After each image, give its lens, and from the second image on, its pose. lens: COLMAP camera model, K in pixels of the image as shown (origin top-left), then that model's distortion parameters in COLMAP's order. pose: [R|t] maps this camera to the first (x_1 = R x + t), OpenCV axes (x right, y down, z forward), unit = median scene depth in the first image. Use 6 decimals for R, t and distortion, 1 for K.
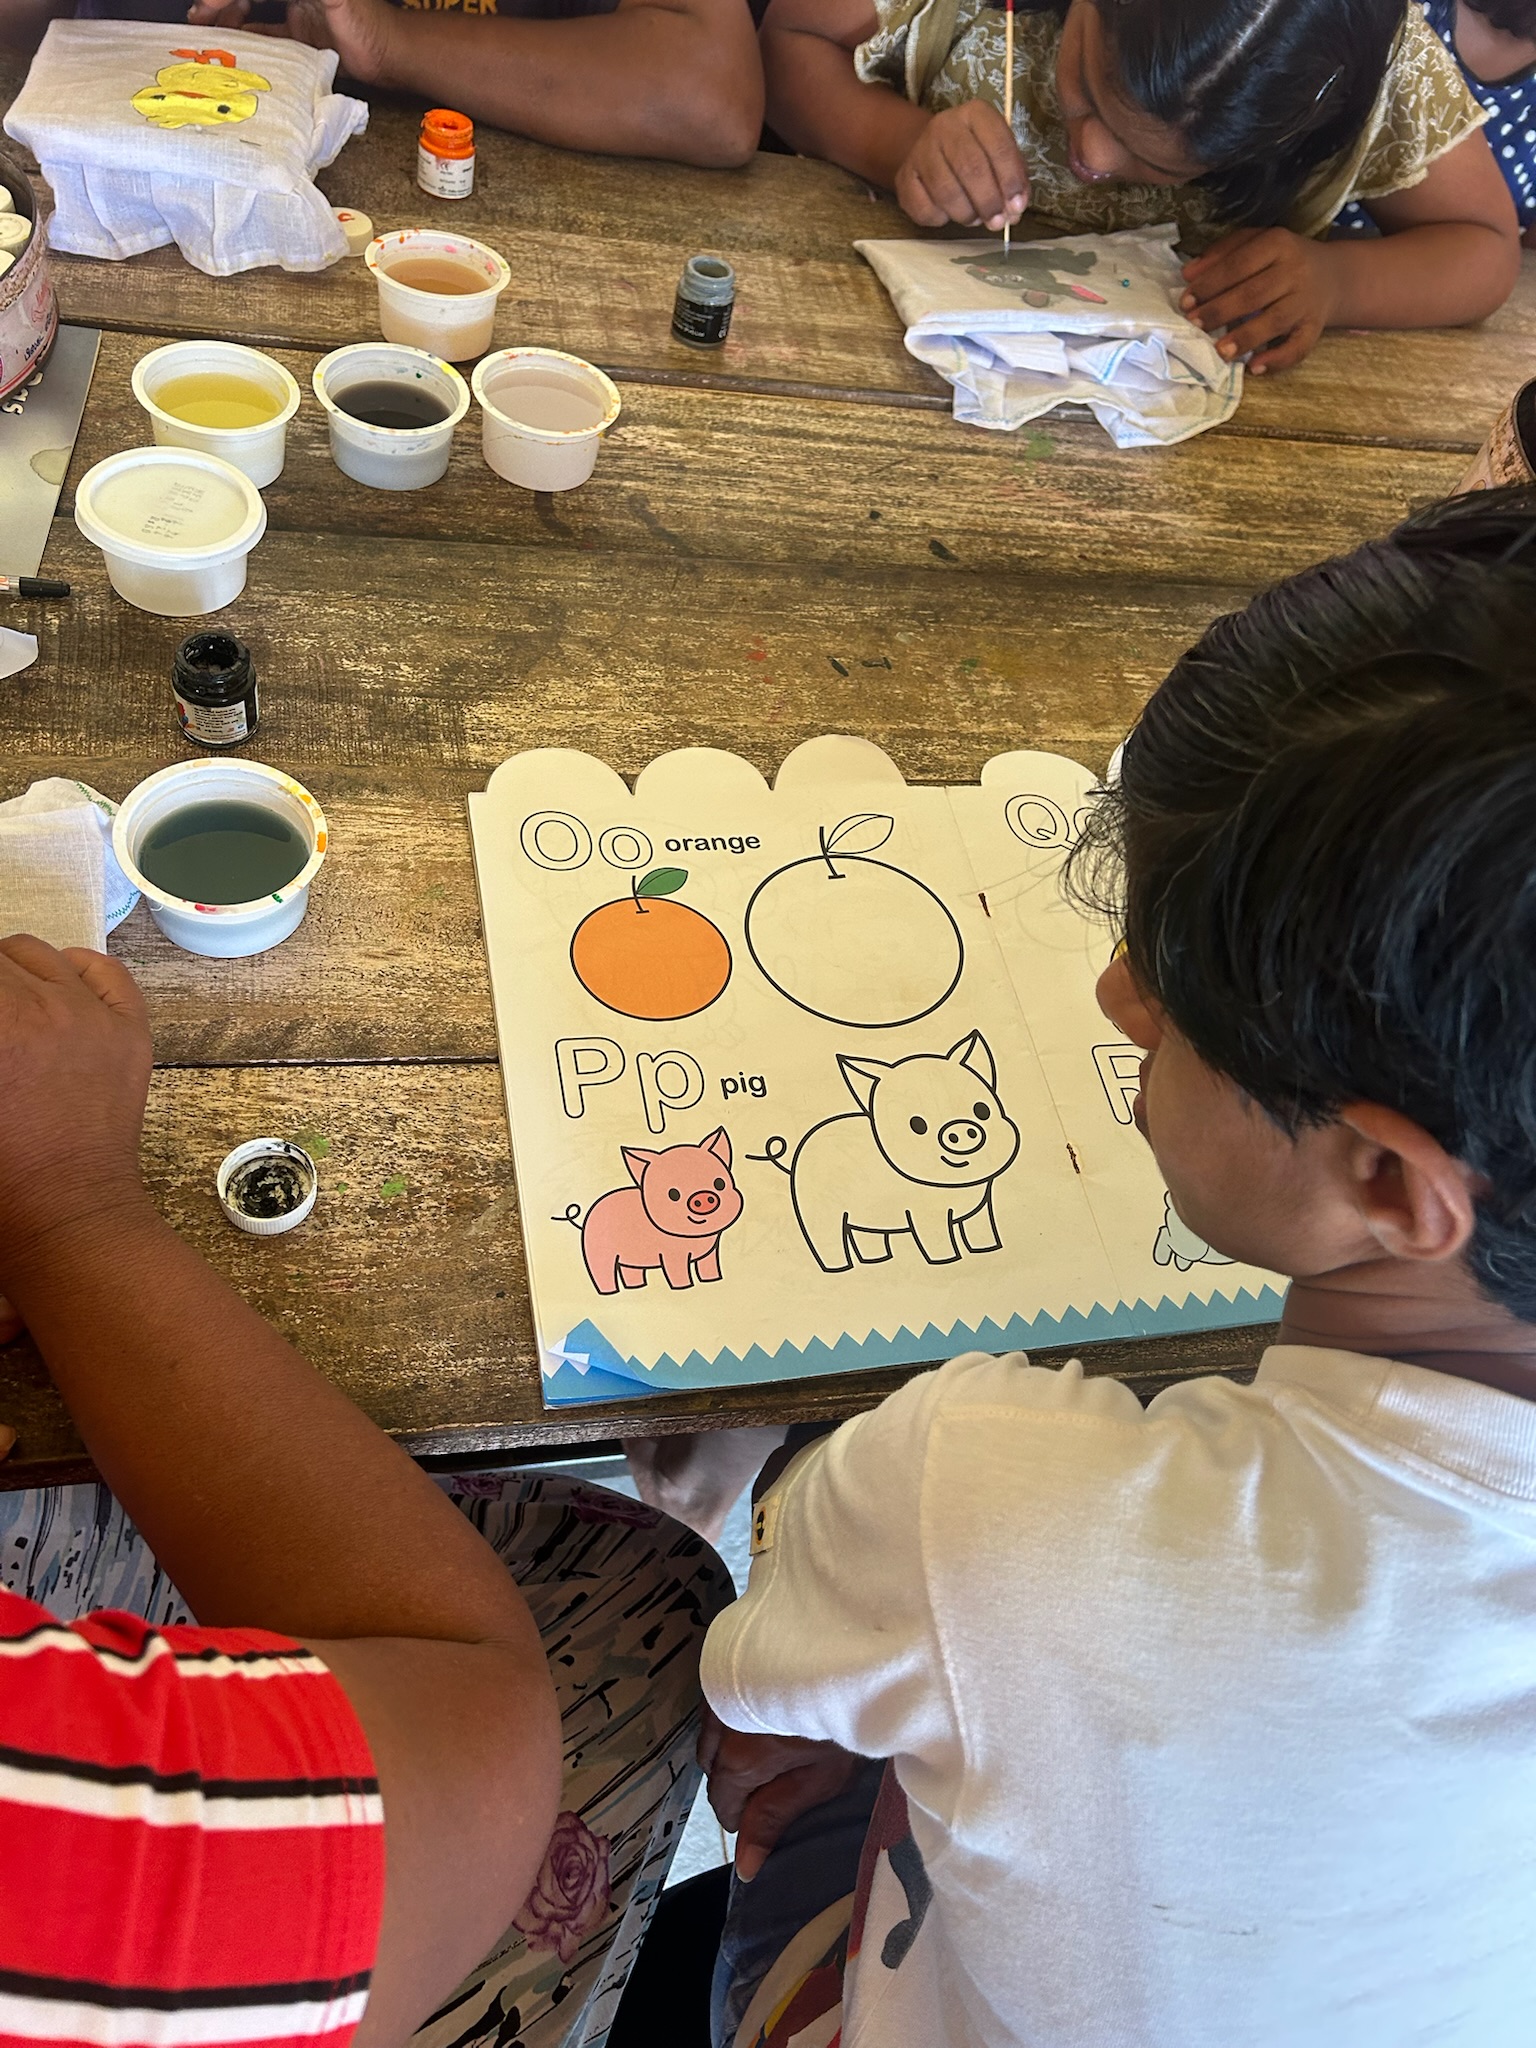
lens RADIAL K [[1543.4, 0, 768.0], [0, 1543.4, 1024.0], [0, 0, 1]] dist [0.013589, -0.020451]
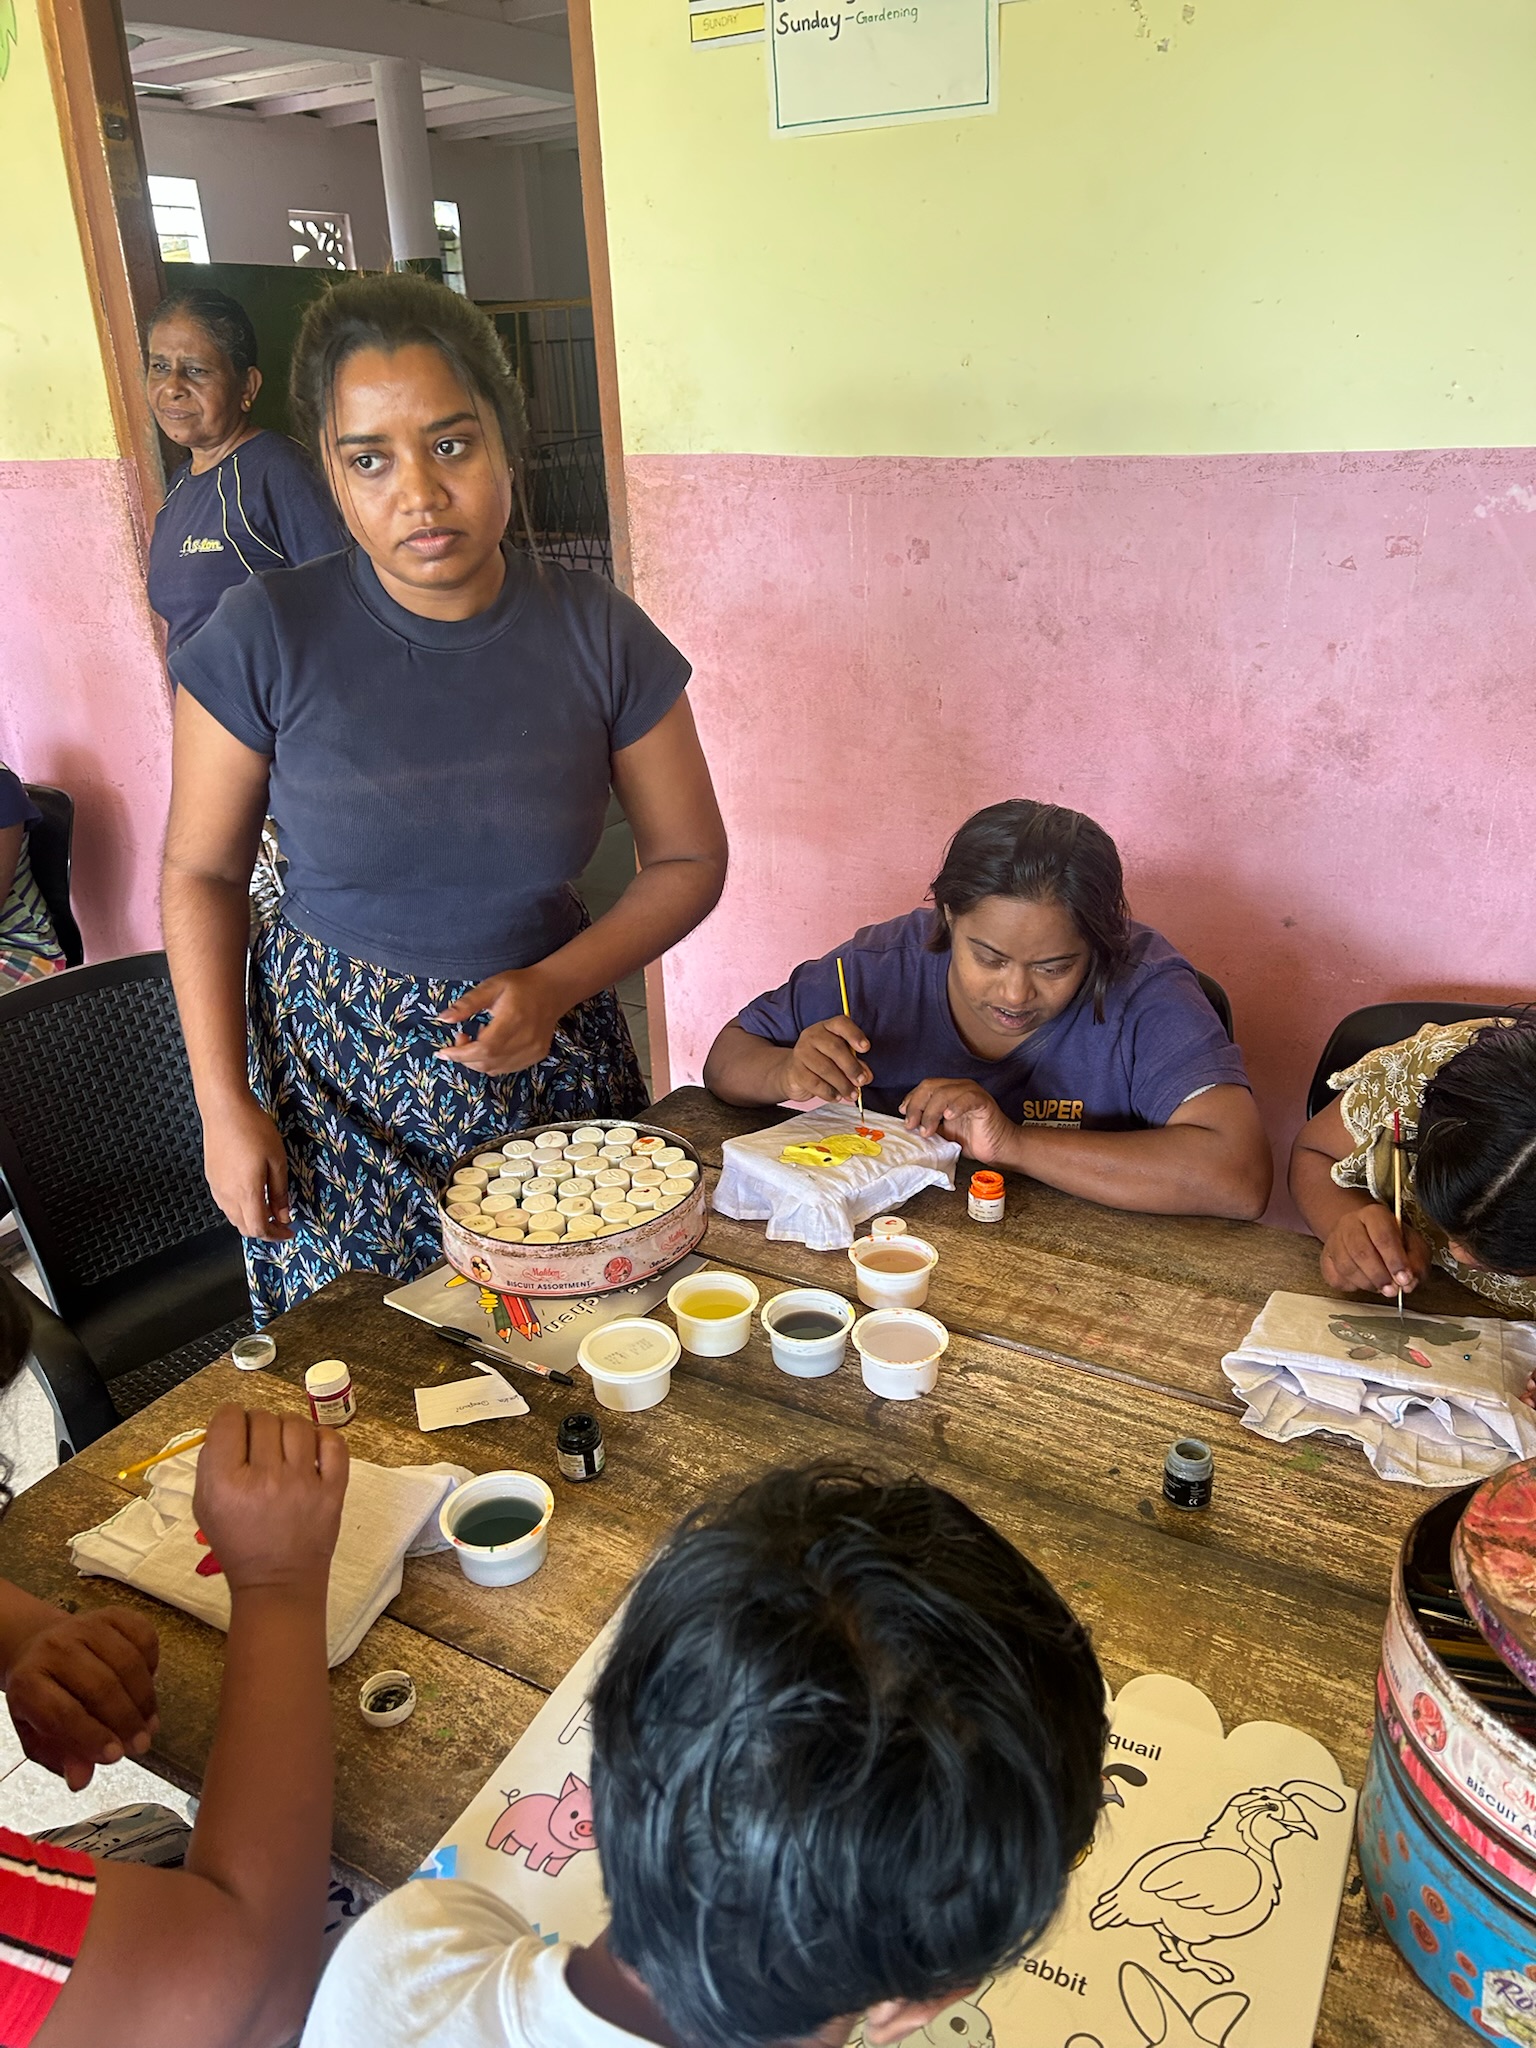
lens RADIAL K [[1543.4, 0, 768.0], [0, 1543.4, 1024.0], [0, 0, 1]] dist [0.013589, -0.020451]
pose [[0.752490, 0.040982, -0.657327, 0.654460], [-0.408023, 0.812463, -0.416439, 0.023487], [0.516987, 0.581571, 0.628092, -0.175571]]
